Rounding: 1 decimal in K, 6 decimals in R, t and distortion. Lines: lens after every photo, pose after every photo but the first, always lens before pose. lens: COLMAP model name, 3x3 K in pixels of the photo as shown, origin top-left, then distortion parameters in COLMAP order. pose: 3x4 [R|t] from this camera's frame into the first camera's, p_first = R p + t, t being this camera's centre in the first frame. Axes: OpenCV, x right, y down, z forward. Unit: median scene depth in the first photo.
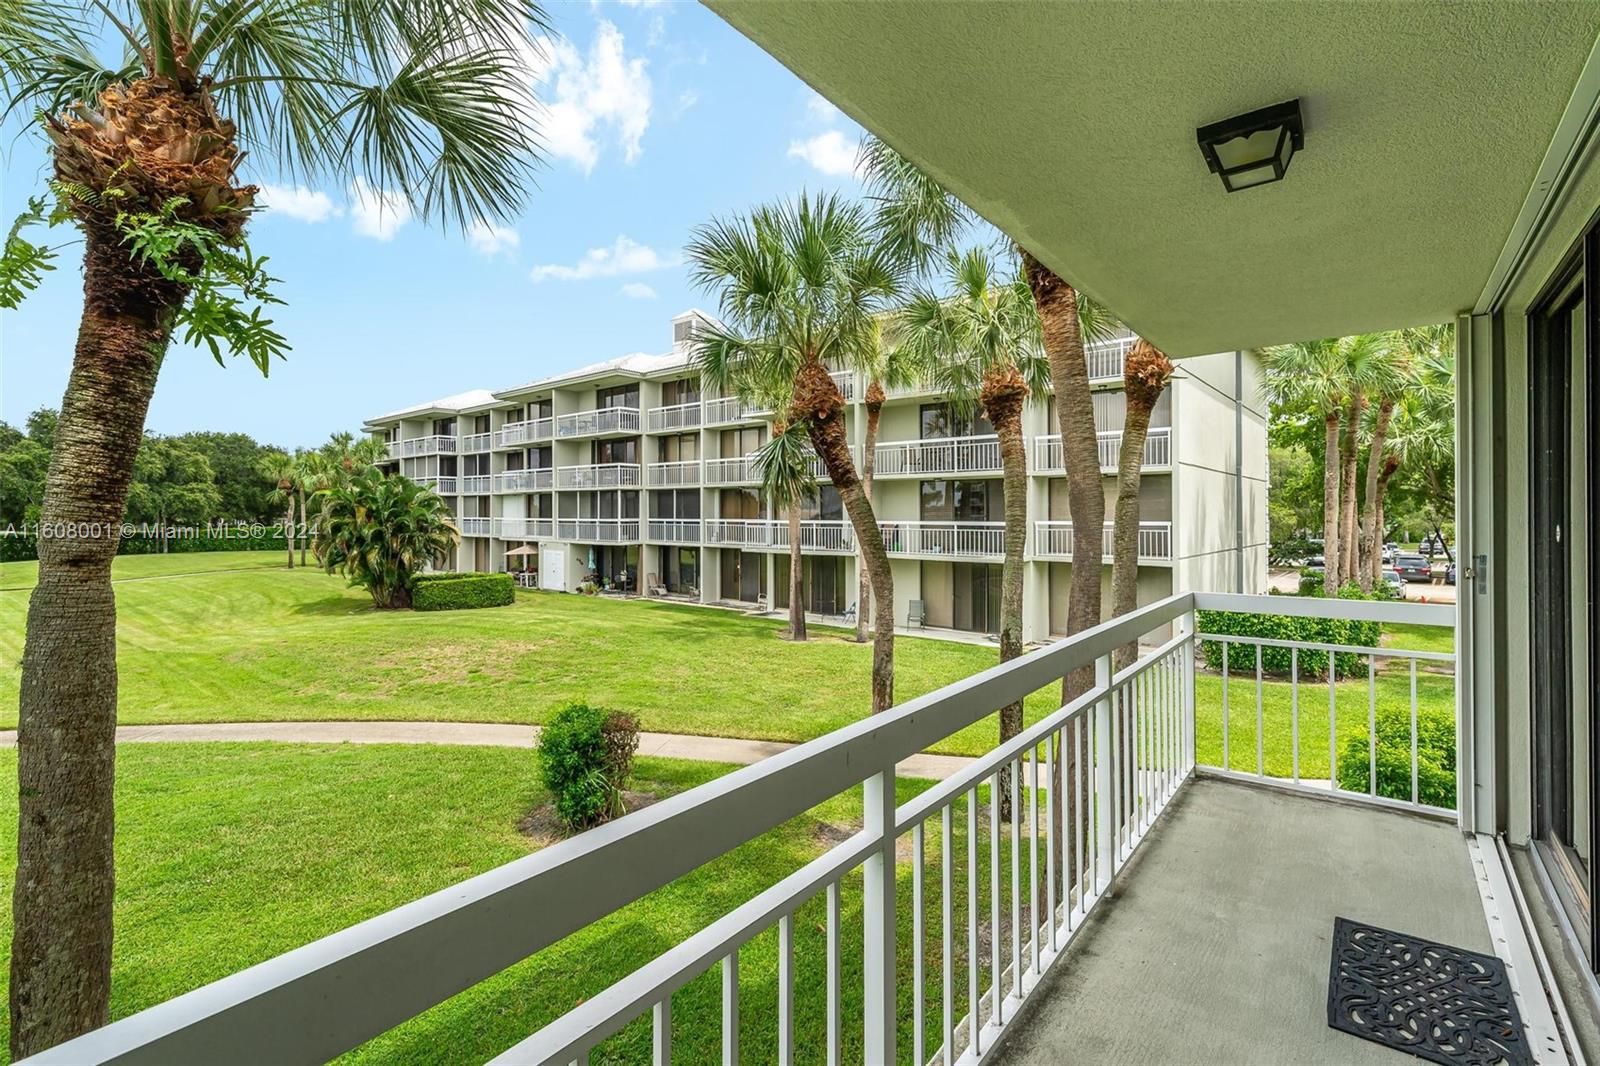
lens RADIAL K [[741.1, 0, 791.6], [0, 741.1, 525.5], [0, 0, 1]] dist [0.010637, -0.005443]
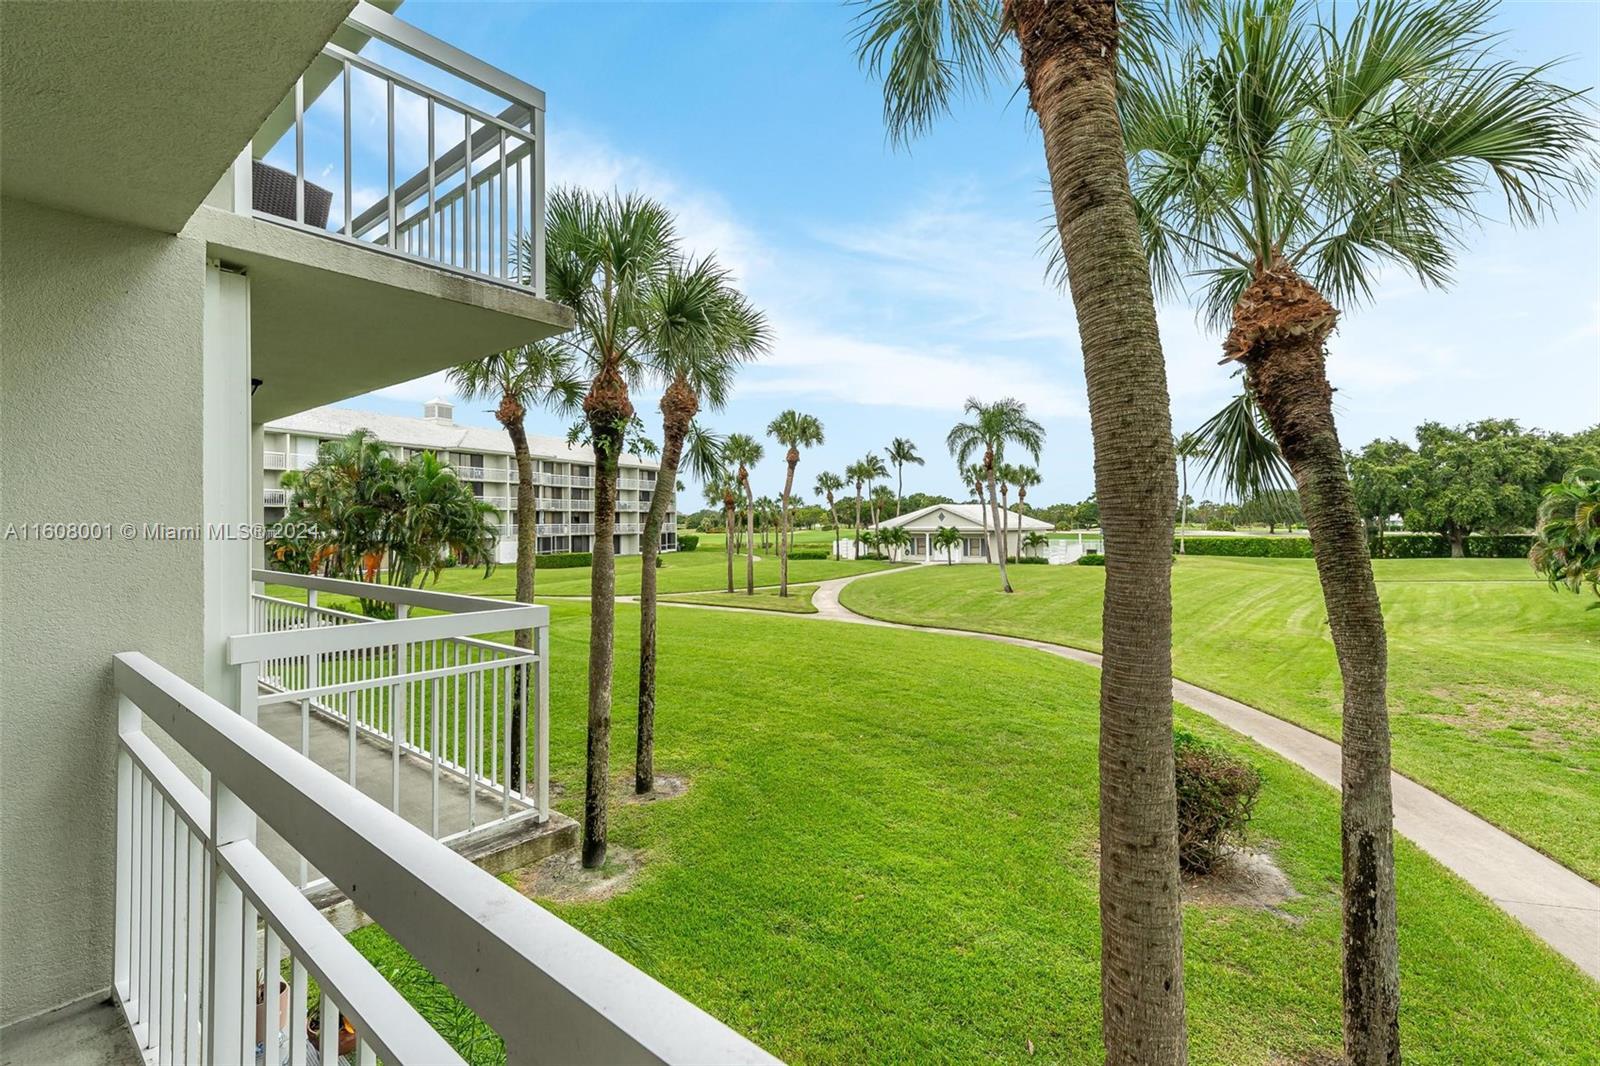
lens RADIAL K [[741.1, 0, 826.7], [0, 741.1, 514.8], [0, 0, 1]] dist [0.010637, -0.005443]
pose [[-0.018464, -0.008078, -0.999797, 0.180920], [-0.009273, 0.999926, -0.007908, -0.001291], [0.999787, 0.009125, -0.018538, 0.173815]]
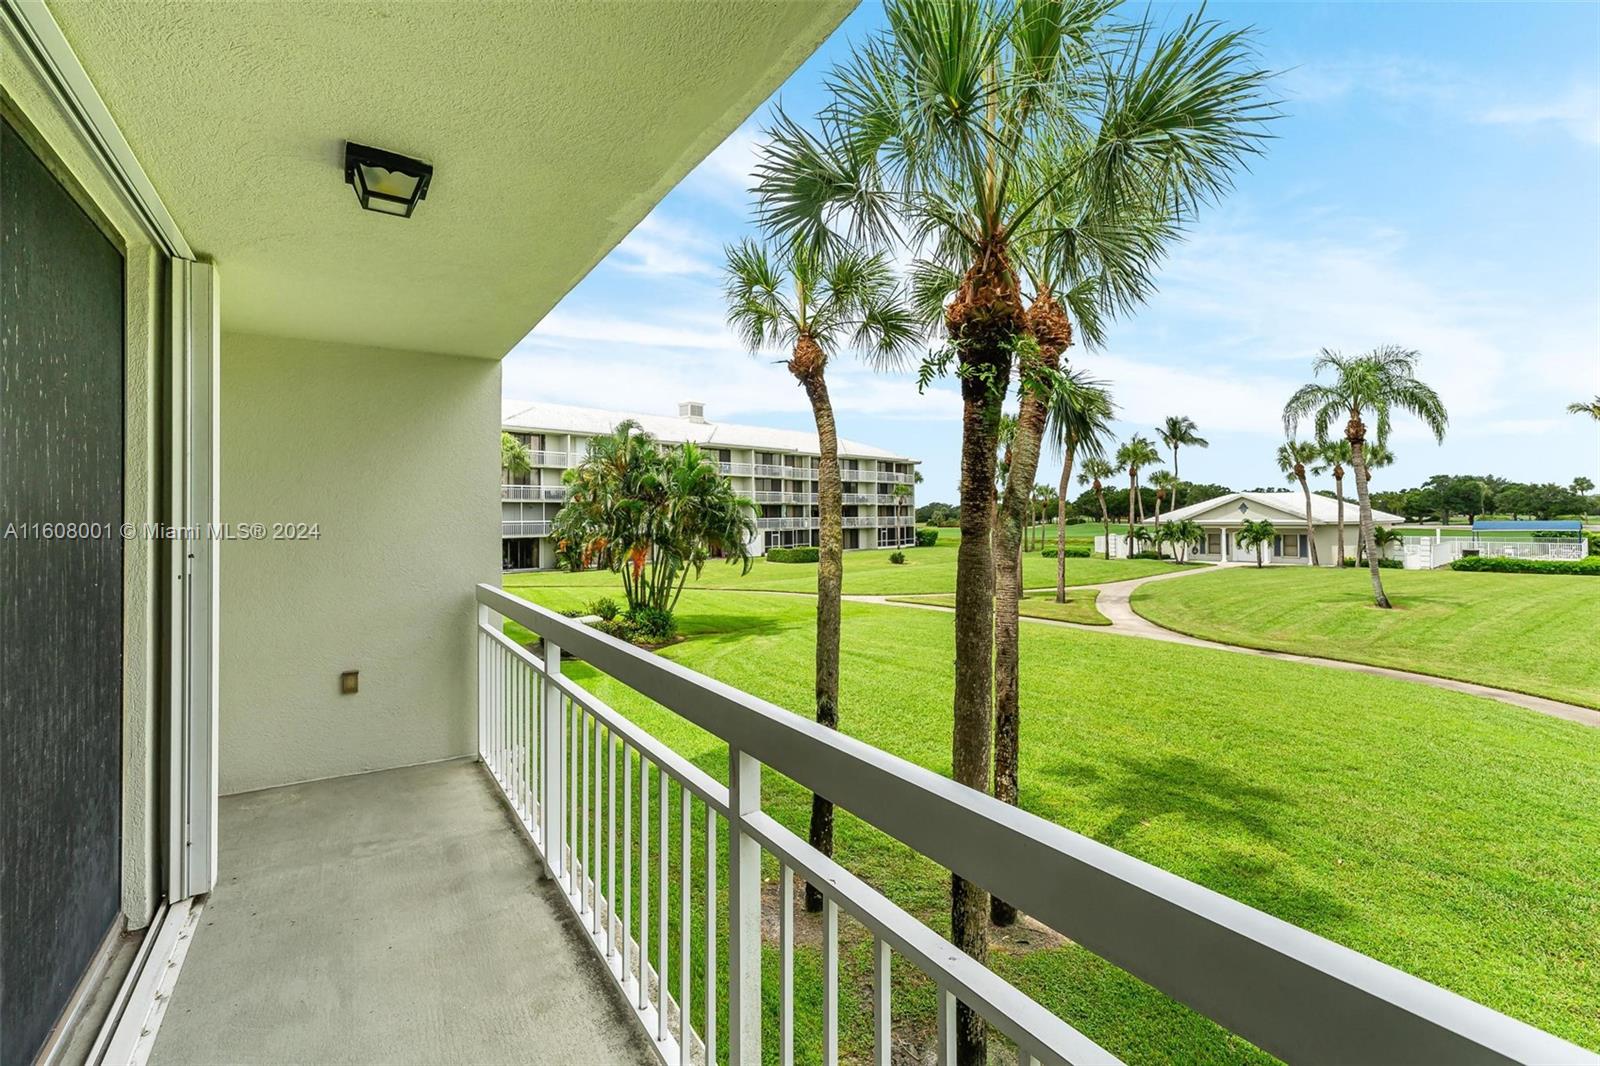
lens RADIAL K [[741.1, 0, 814.1], [0, 741.1, 508.0], [0, 0, 1]] dist [0.010637, -0.005443]
pose [[-0.325335, -0.007819, -0.945567, 0.084945], [-0.005707, 0.999964, -0.006305, 0.000366], [0.945582, 0.003345, -0.325367, 0.110768]]
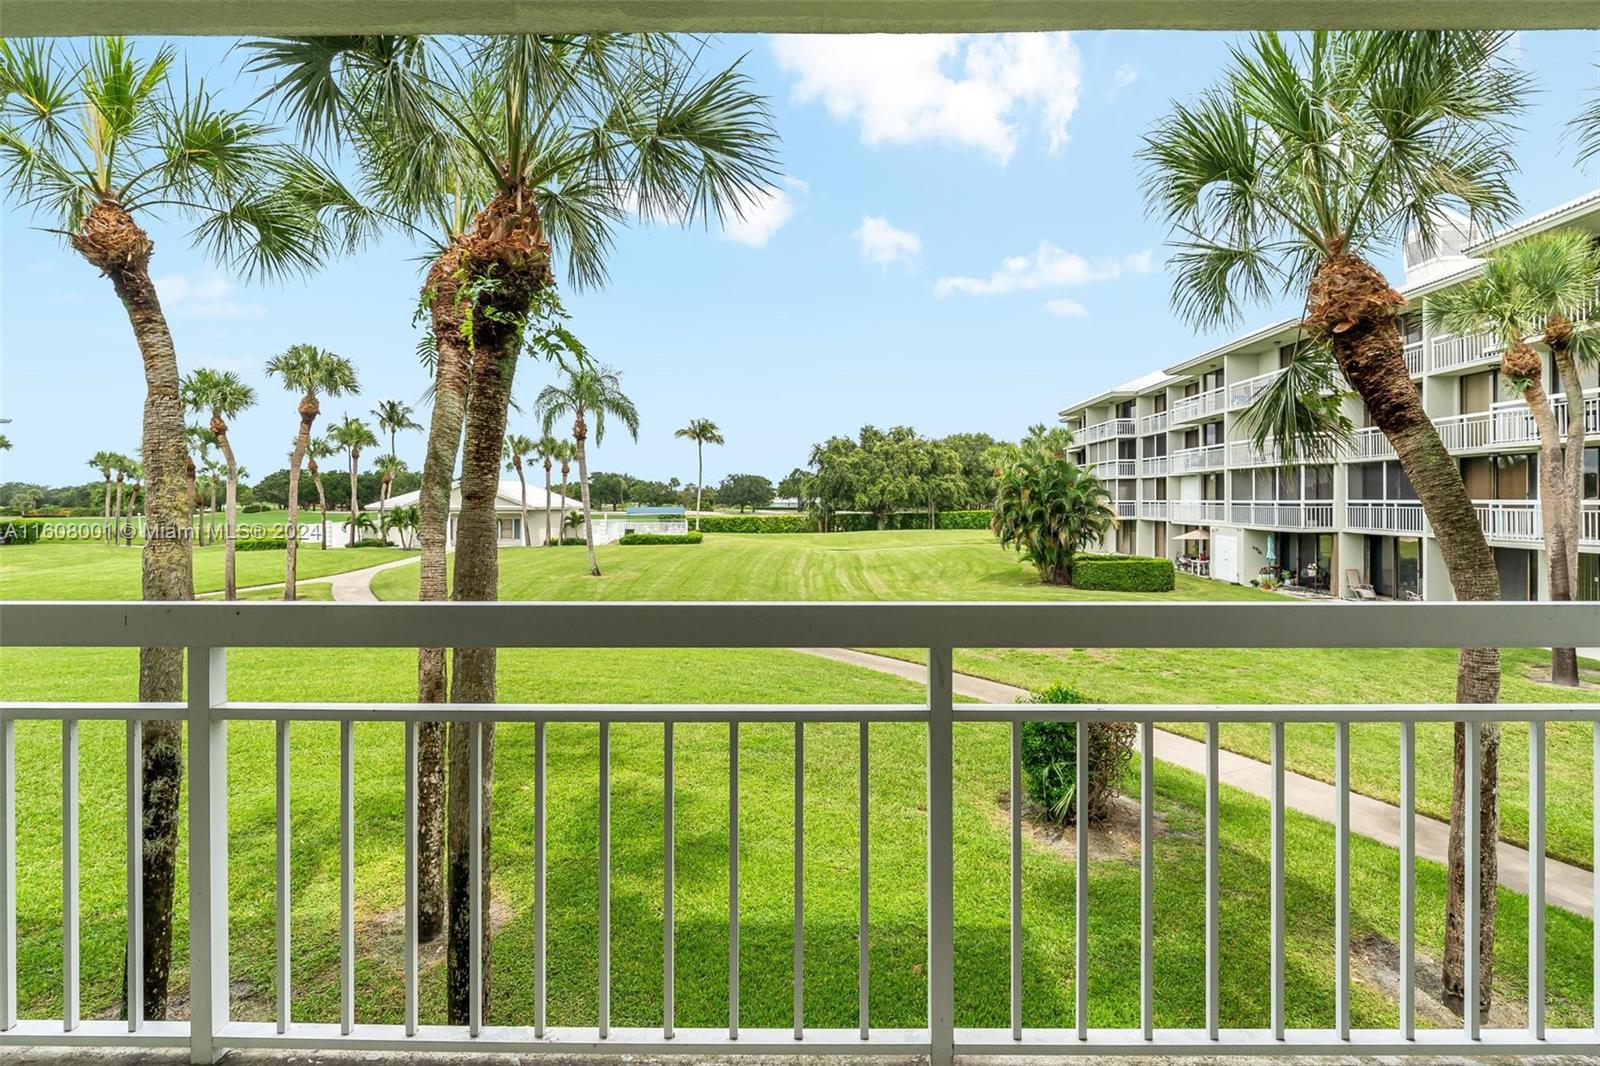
lens RADIAL K [[741.1, 0, 801.3], [0, 741.1, 513.2], [0, 0, 1]] dist [0.010637, -0.005443]
pose [[0.613549, 0.012173, -0.789563, 0.074828], [-0.011176, 0.999915, 0.006732, 0.005948], [0.789578, 0.004694, 0.613633, 0.051656]]
